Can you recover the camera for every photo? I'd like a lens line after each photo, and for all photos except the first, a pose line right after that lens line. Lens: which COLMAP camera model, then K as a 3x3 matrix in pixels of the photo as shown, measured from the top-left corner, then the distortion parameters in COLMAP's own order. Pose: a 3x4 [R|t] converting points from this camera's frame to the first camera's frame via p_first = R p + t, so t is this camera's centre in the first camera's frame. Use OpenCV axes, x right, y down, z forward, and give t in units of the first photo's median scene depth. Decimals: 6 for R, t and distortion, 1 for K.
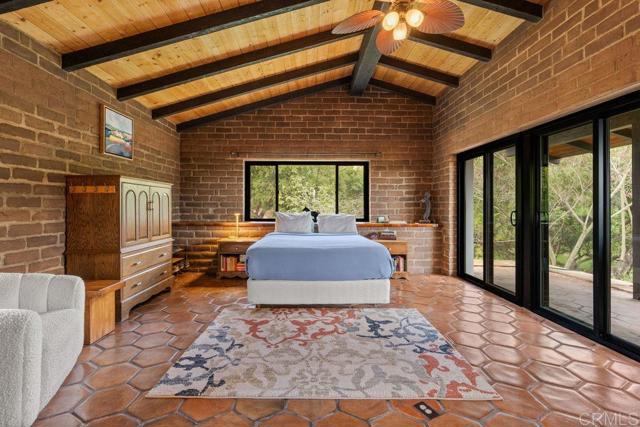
lens RADIAL K [[287.7, 0, 302.3], [0, 287.7, 205.0], [0, 0, 1]] dist [-0.003907, 0.000353]
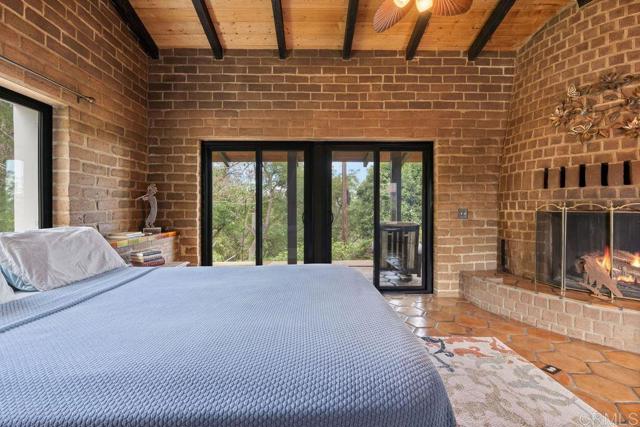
lens RADIAL K [[293.2, 0, 311.1], [0, 293.2, 208.9], [0, 0, 1]] dist [-0.013237, 0.006954]
pose [[-0.032920, -0.008342, 0.999423, -0.386703], [-0.006511, 0.999946, 0.008131, 0.002953], [-0.999437, -0.006239, -0.032972, 1.008714]]
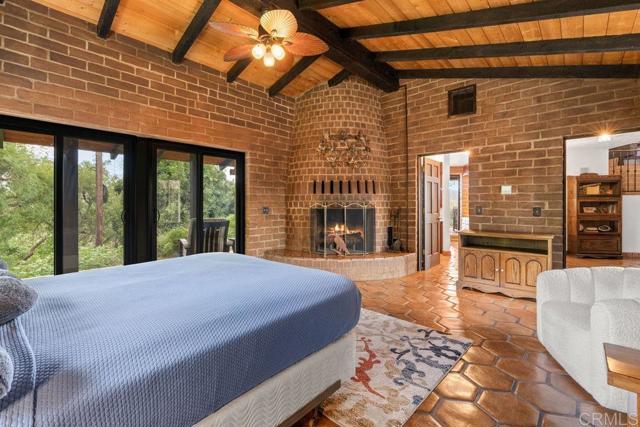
lens RADIAL K [[294.5, 0, 320.9], [0, 294.5, 207.0], [0, 0, 1]] dist [-0.011502, 0.000222]
pose [[-0.766442, -0.005707, 0.642289, -0.463711], [-0.006564, 0.999978, 0.001052, 0.006089], [-0.642281, -0.003409, -0.766462, 1.350471]]
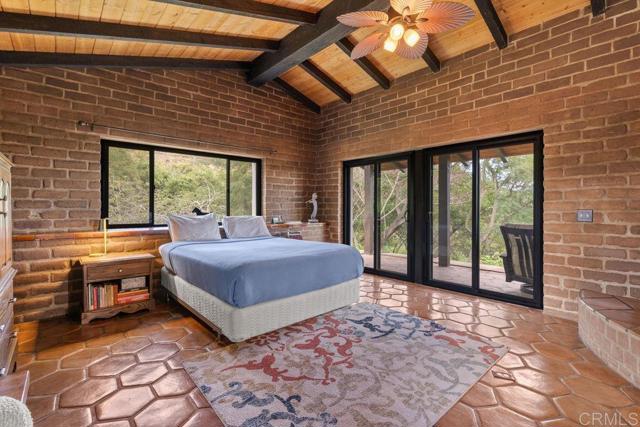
lens RADIAL K [[294.3, 0, 304.9], [0, 294.3, 206.7], [0, 0, 1]] dist [-0.009706, 0.000795]
pose [[0.752944, 0.000038, 0.658084, -0.486320], [-0.003965, 0.999982, 0.004479, -0.000537], [-0.658072, -0.005982, 0.752931, 0.300132]]
